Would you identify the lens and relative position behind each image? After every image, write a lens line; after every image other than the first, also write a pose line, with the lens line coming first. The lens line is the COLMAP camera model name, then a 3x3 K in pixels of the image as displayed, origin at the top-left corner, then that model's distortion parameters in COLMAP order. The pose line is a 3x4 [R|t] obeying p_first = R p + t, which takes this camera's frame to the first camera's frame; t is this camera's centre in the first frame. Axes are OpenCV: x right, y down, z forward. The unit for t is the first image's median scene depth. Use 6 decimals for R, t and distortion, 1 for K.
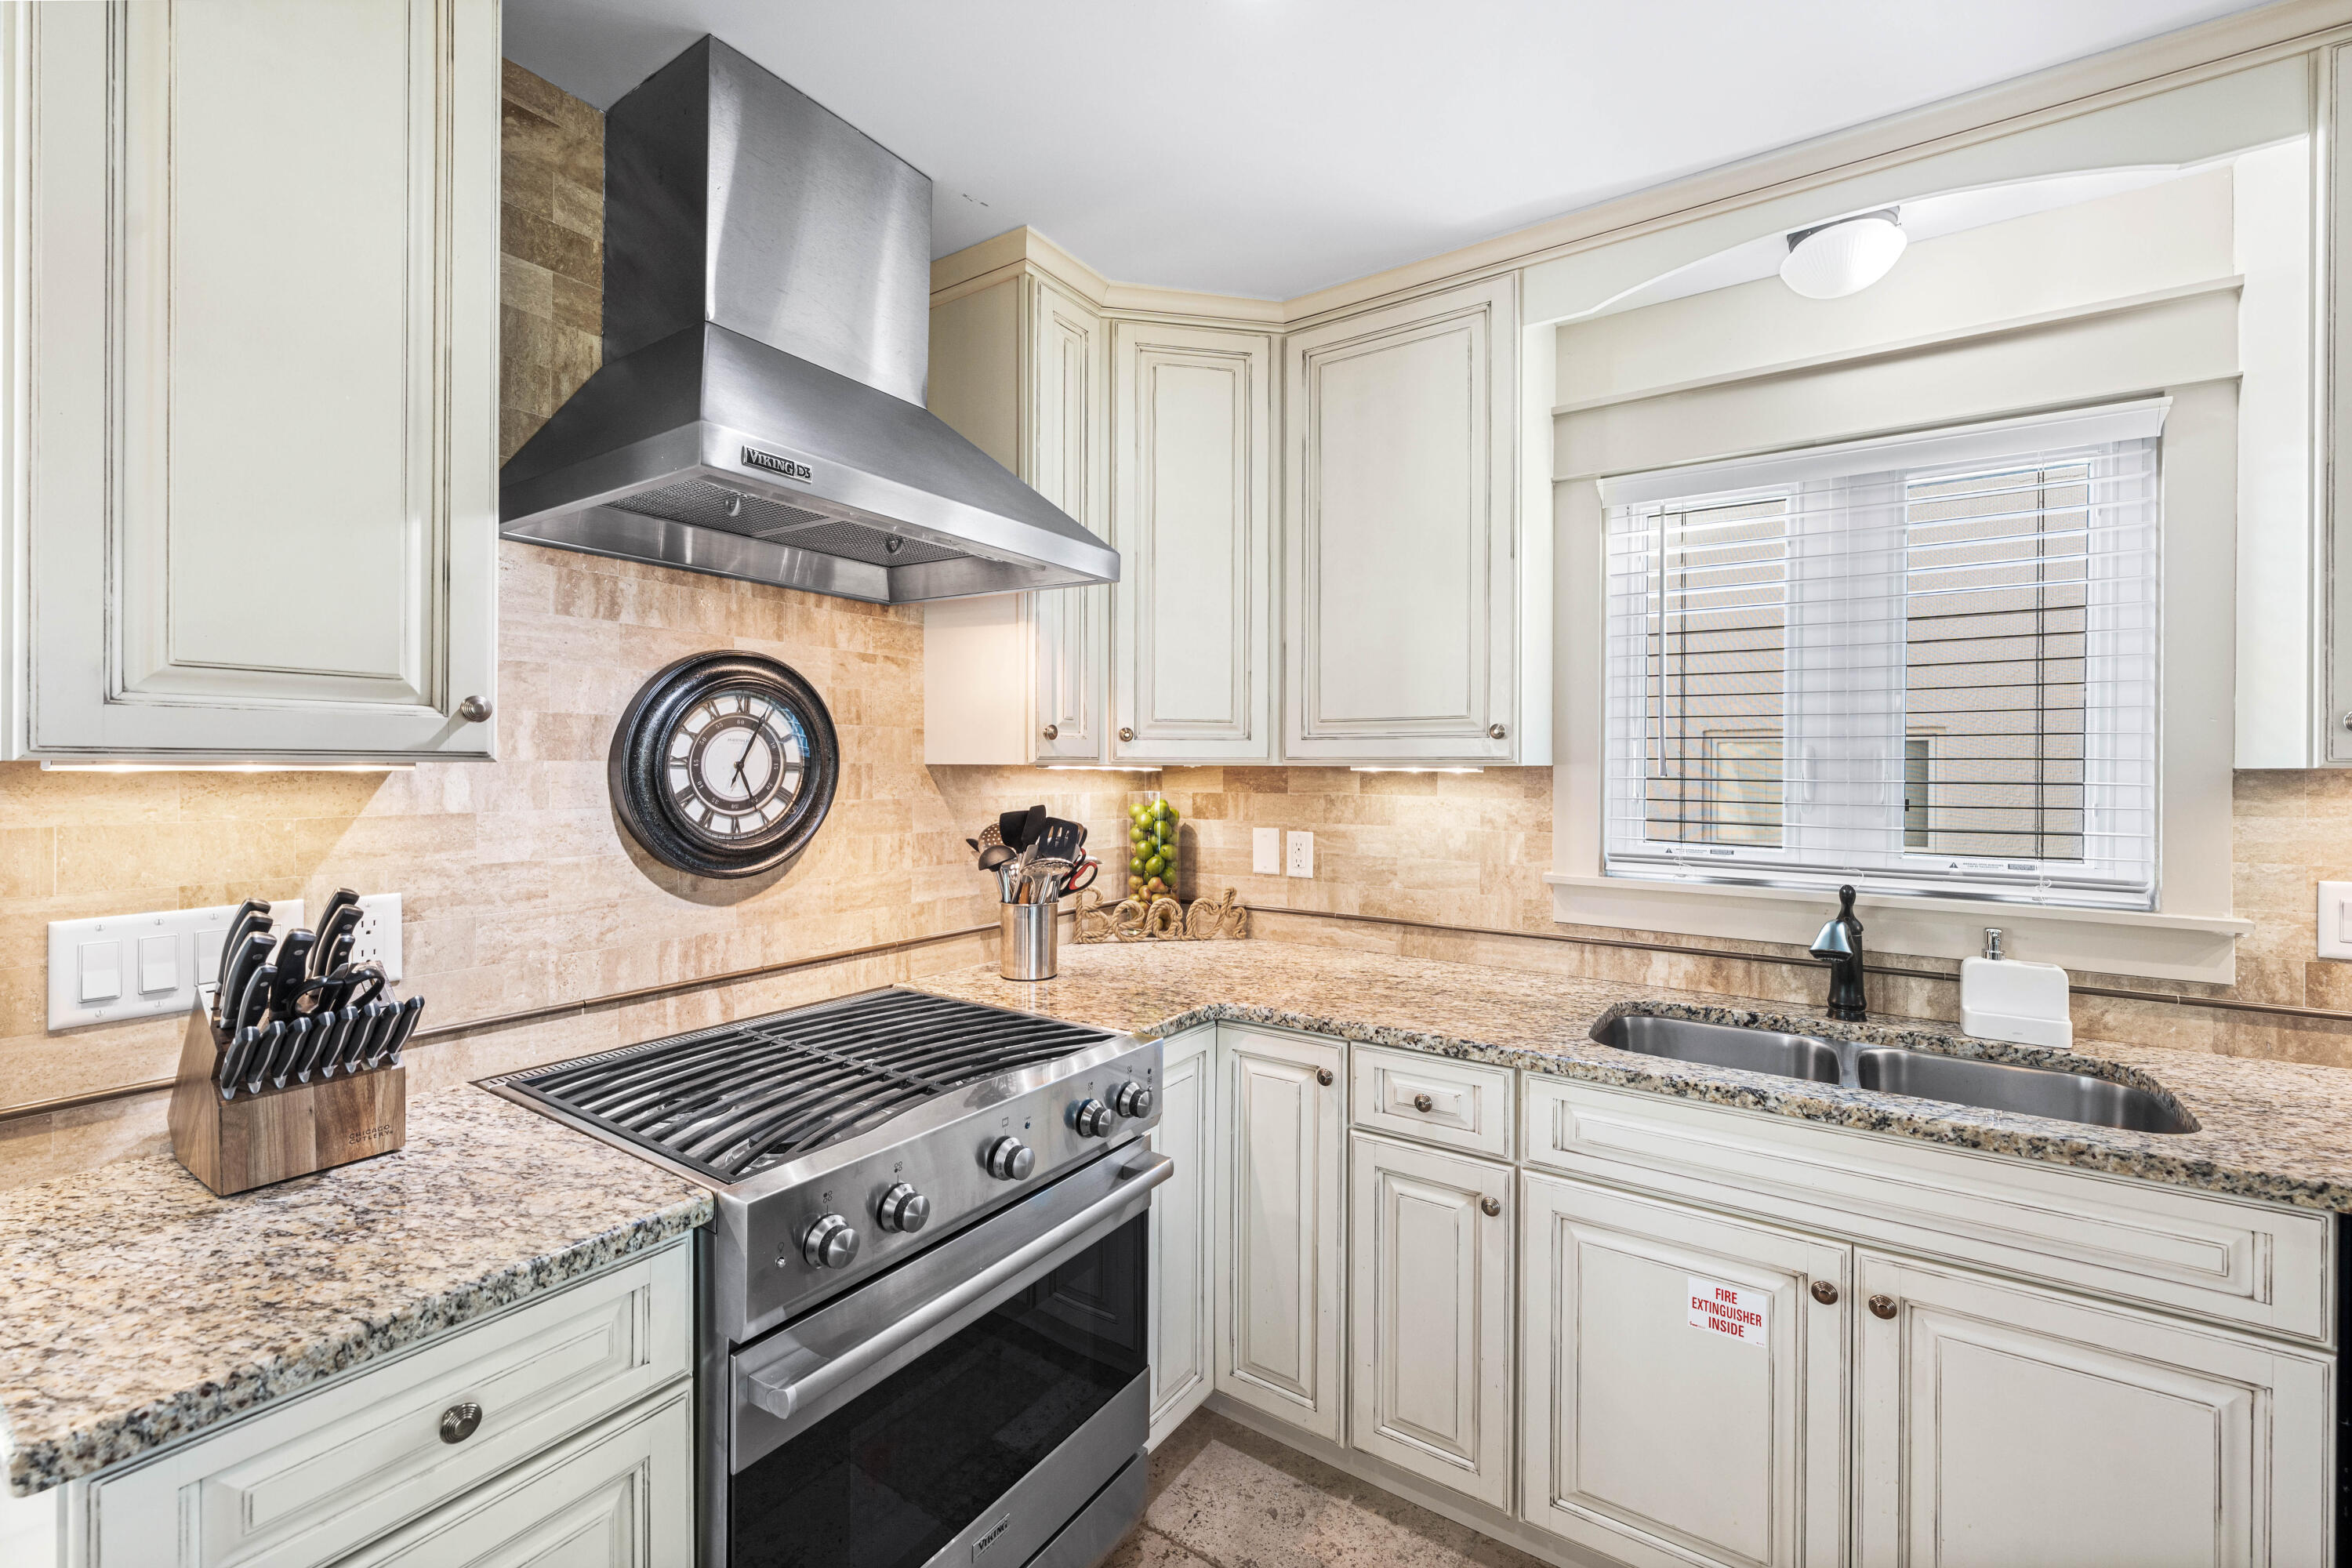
lens RADIAL K [[974.7, 0, 1183.6], [0, 974.7, 777.0], [0, 0, 1]] dist [0.001282, 0.000293]
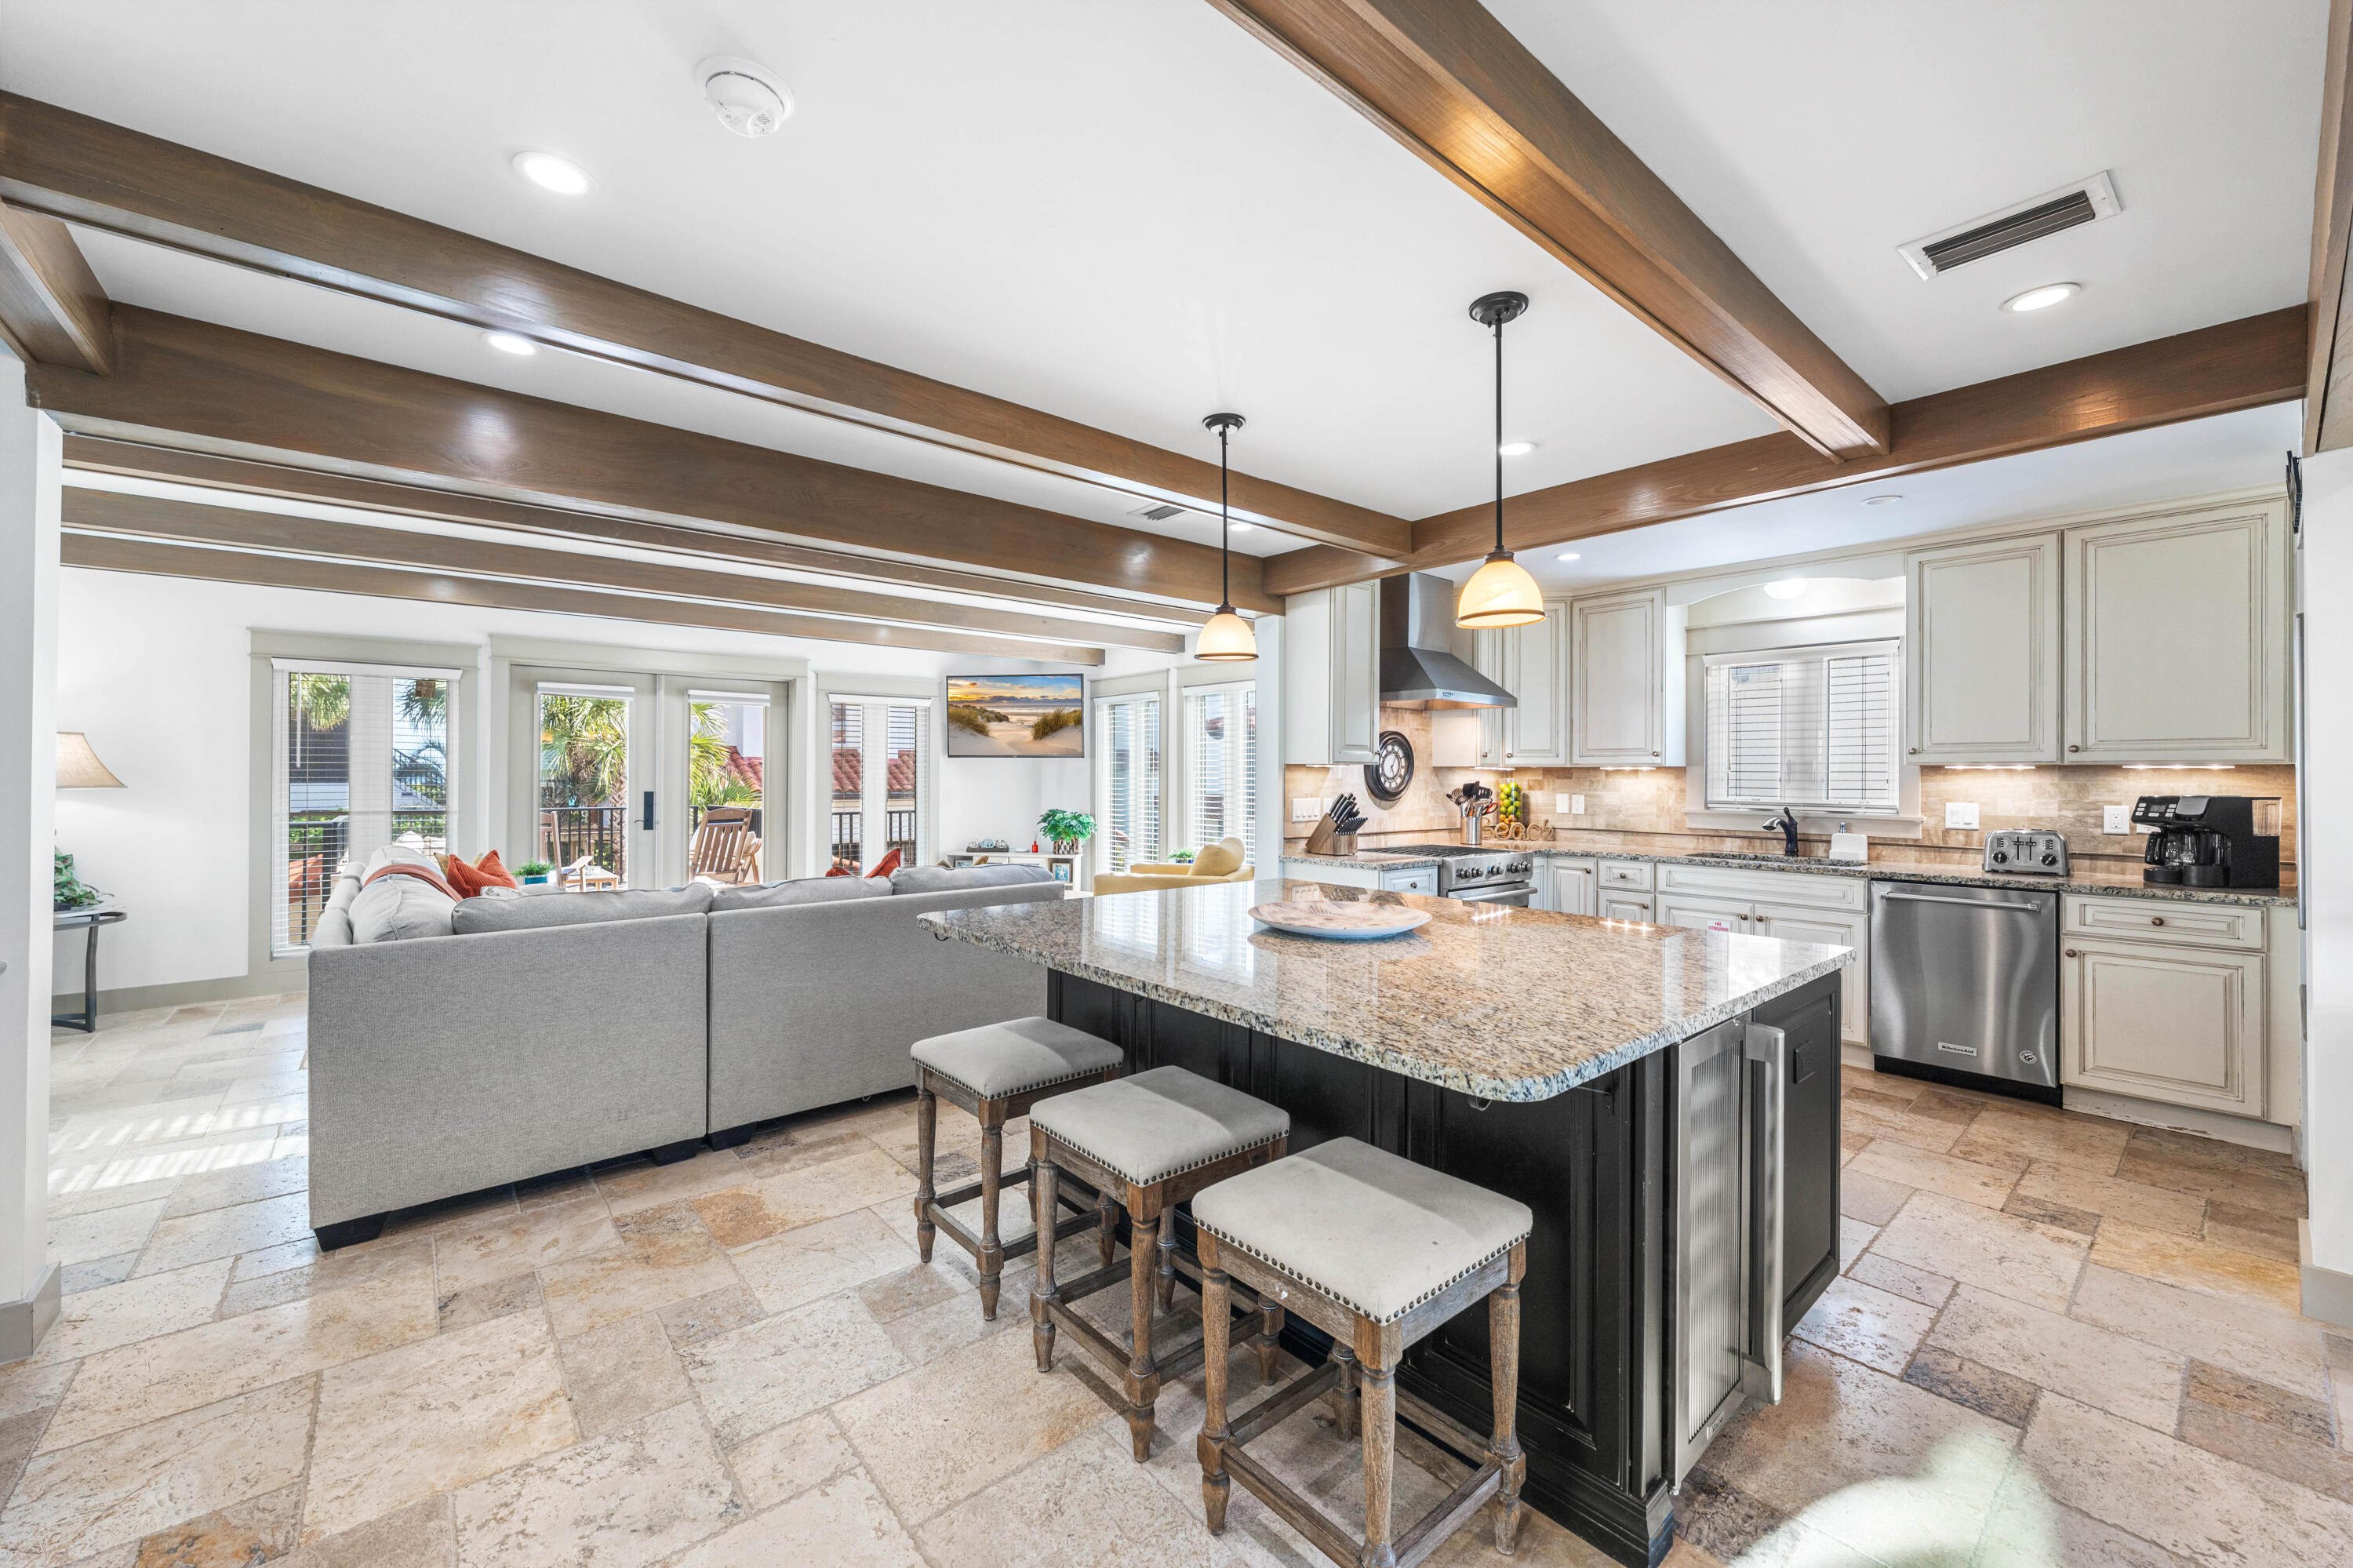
lens RADIAL K [[944.9, 0, 1175.5], [0, 944.9, 777.9], [0, 0, 1]] dist [0.002066, 0.000331]
pose [[0.962014, 0.003511, -0.272978, -0.287889], [-0.006681, 0.999921, -0.010685, 0.066103], [0.272919, 0.012103, 0.961961, -2.174852]]
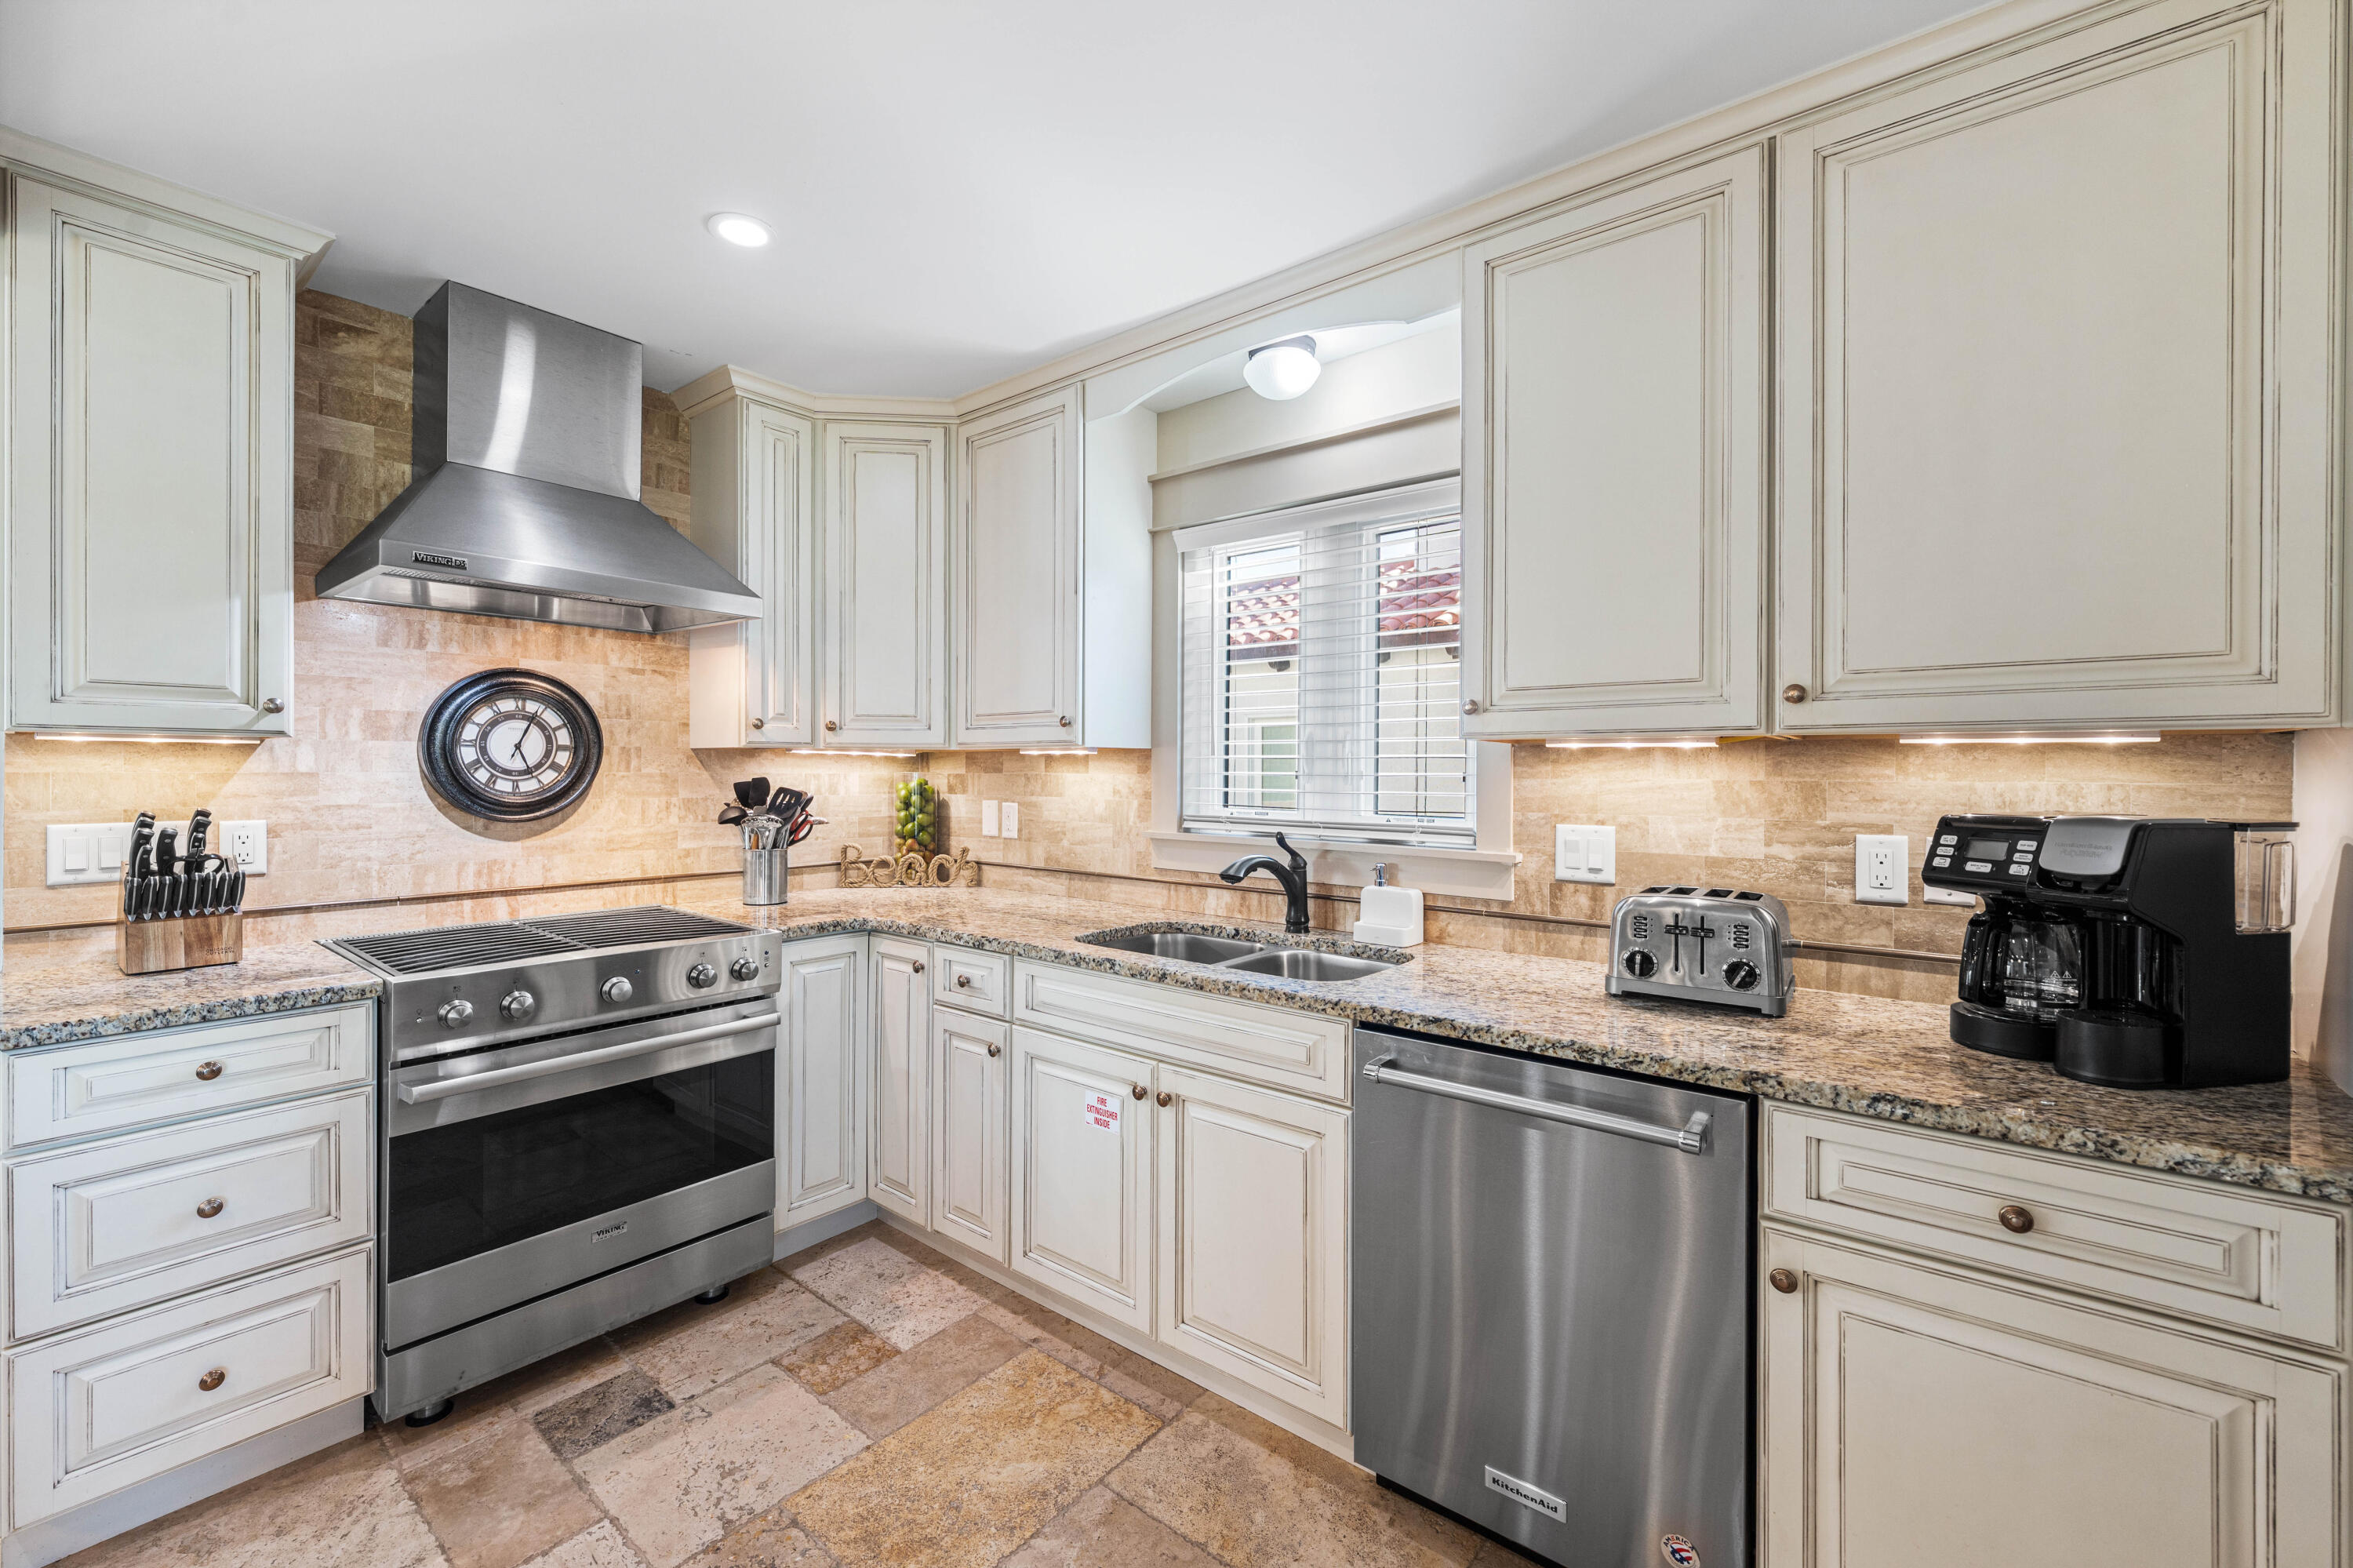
lens RADIAL K [[975.1, 0, 1179.4], [0, 975.1, 779.6], [0, 0, 1]] dist [0.001282, 0.000293]
pose [[0.996138, 0.000831, -0.087795, 0.663417], [-0.000932, 0.999999, -0.001099, 0.039556], [0.087794, 0.001177, 0.996138, -0.377594]]
